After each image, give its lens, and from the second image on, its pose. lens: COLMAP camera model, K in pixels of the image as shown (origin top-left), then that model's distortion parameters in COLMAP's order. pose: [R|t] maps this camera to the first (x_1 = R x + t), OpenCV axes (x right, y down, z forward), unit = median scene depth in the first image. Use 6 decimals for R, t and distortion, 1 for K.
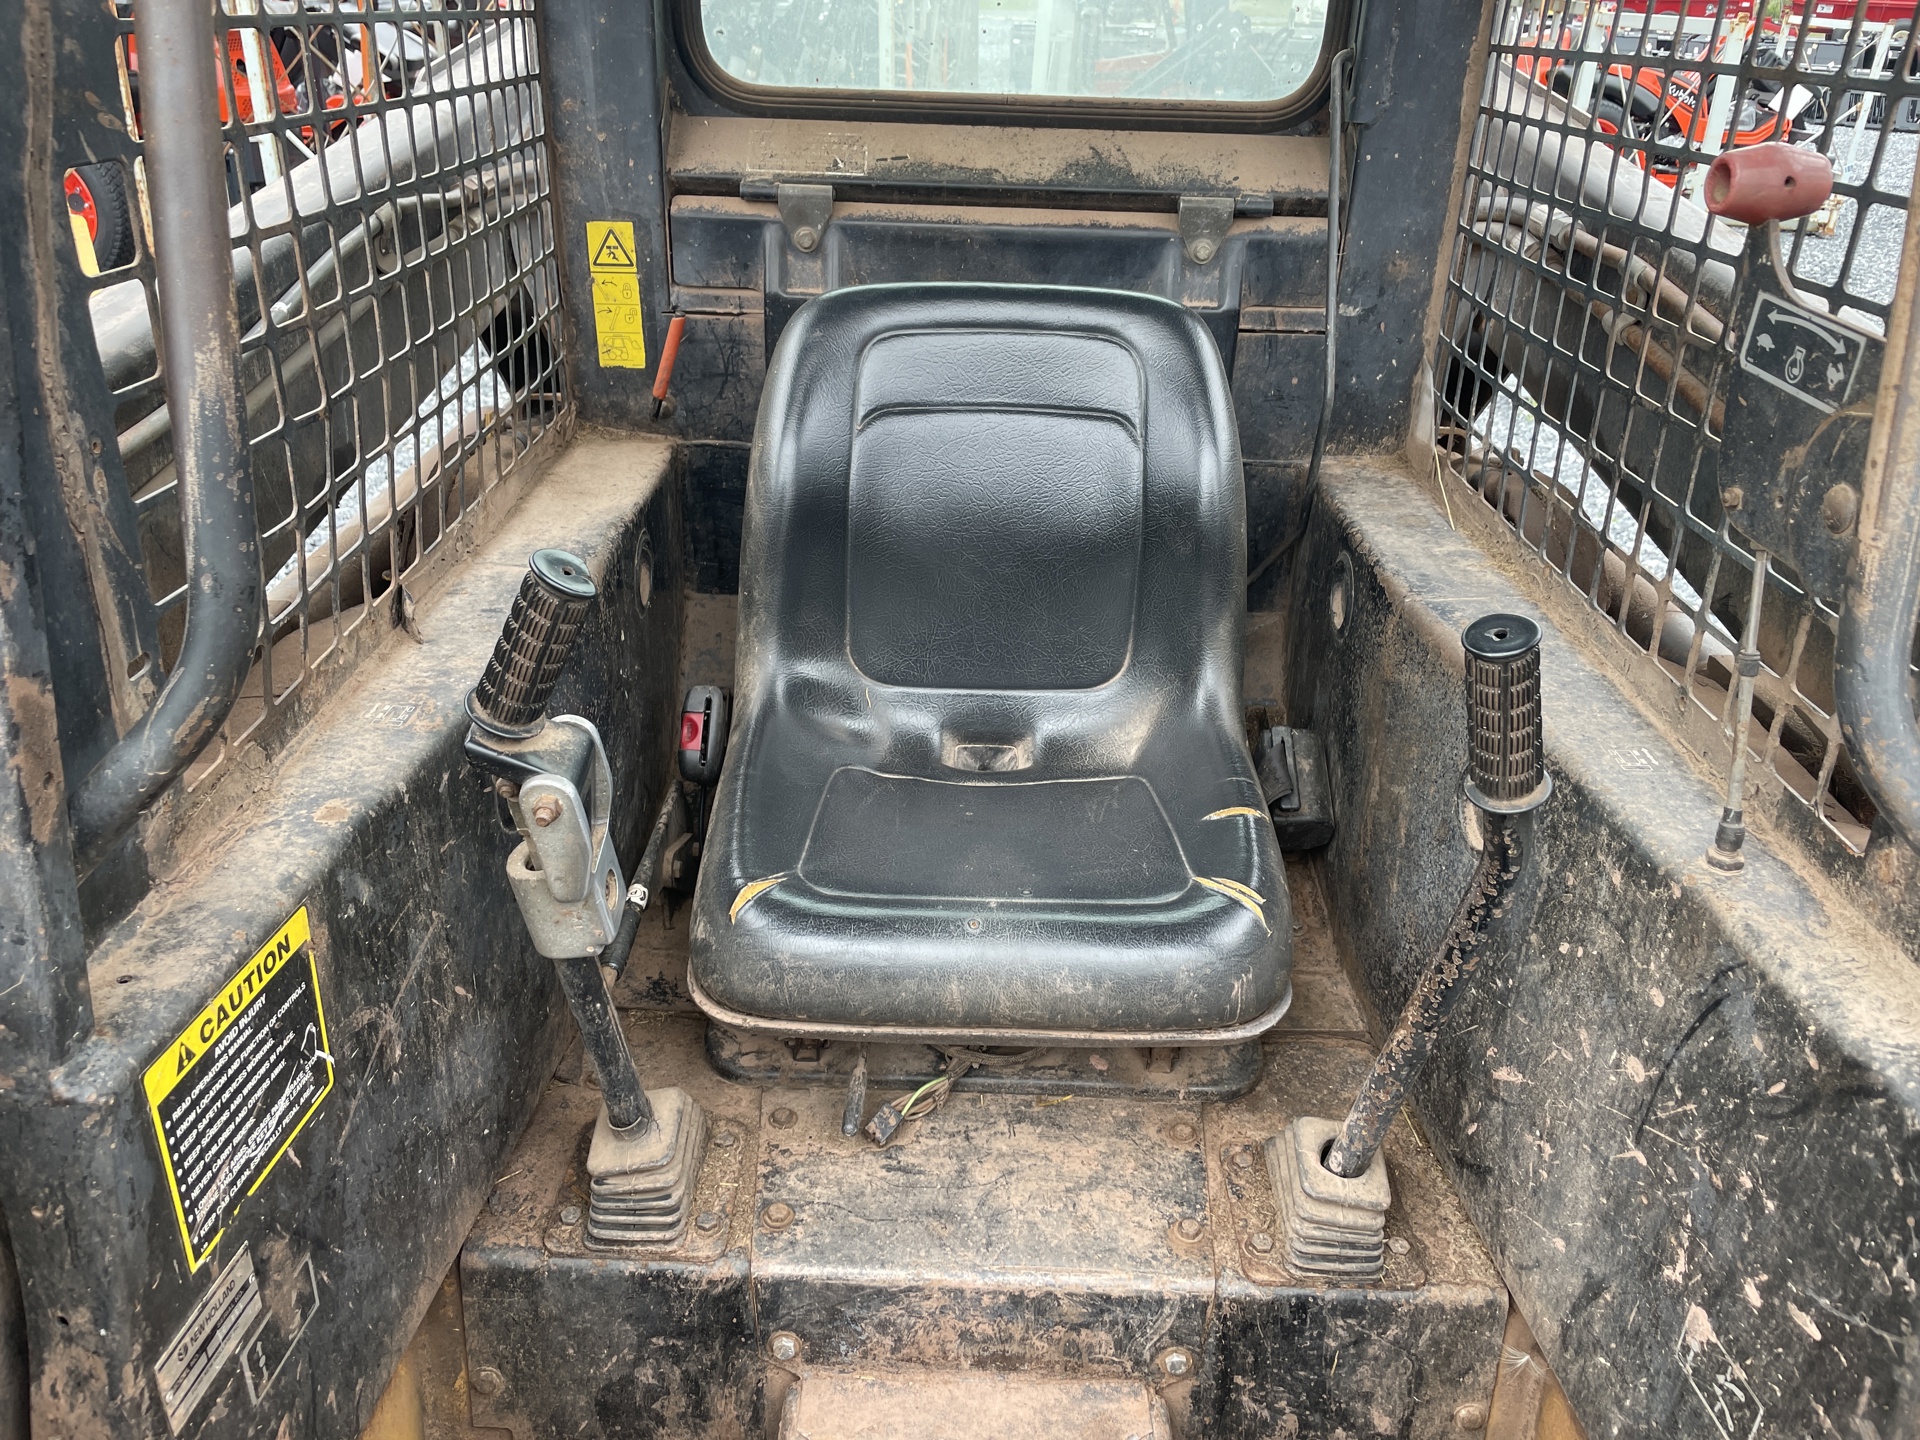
lens RADIAL K [[1484.2, 0, 946.8], [0, 1484.2, 714.0], [0, 0, 1]] dist [0.064766, -0.088025]
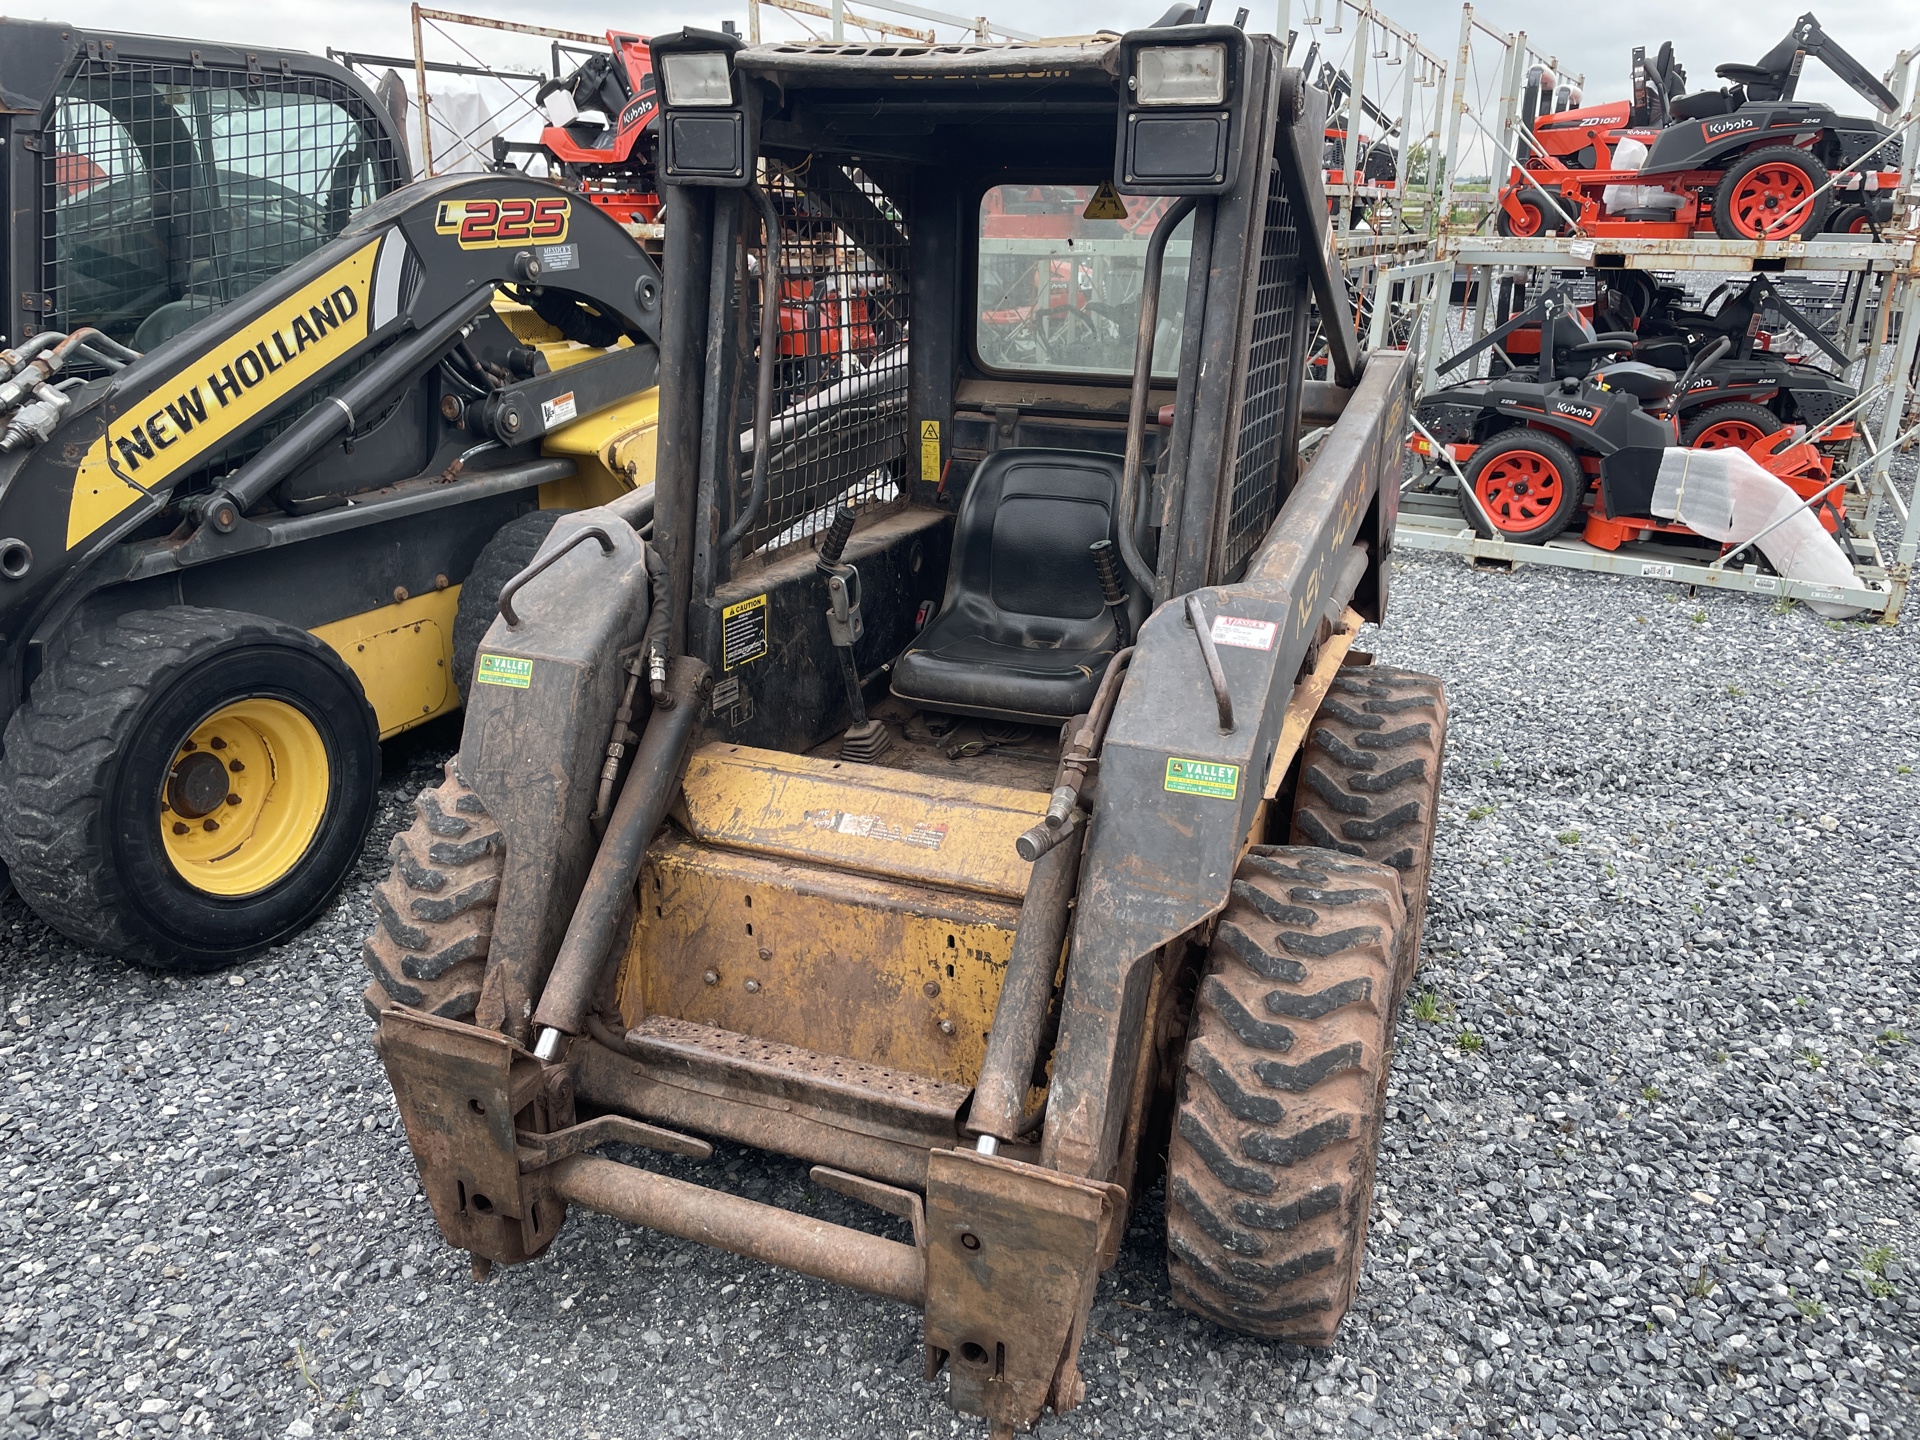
lens RADIAL K [[1484.2, 0, 946.8], [0, 1484.2, 714.0], [0, 0, 1]] dist [0.064766, -0.088025]
pose [[0.937639, 0.100731, -0.332694, 0.655773], [-0.144363, 0.983494, -0.109084, 0.401202], [0.316215, 0.150310, 0.936704, -1.189569]]
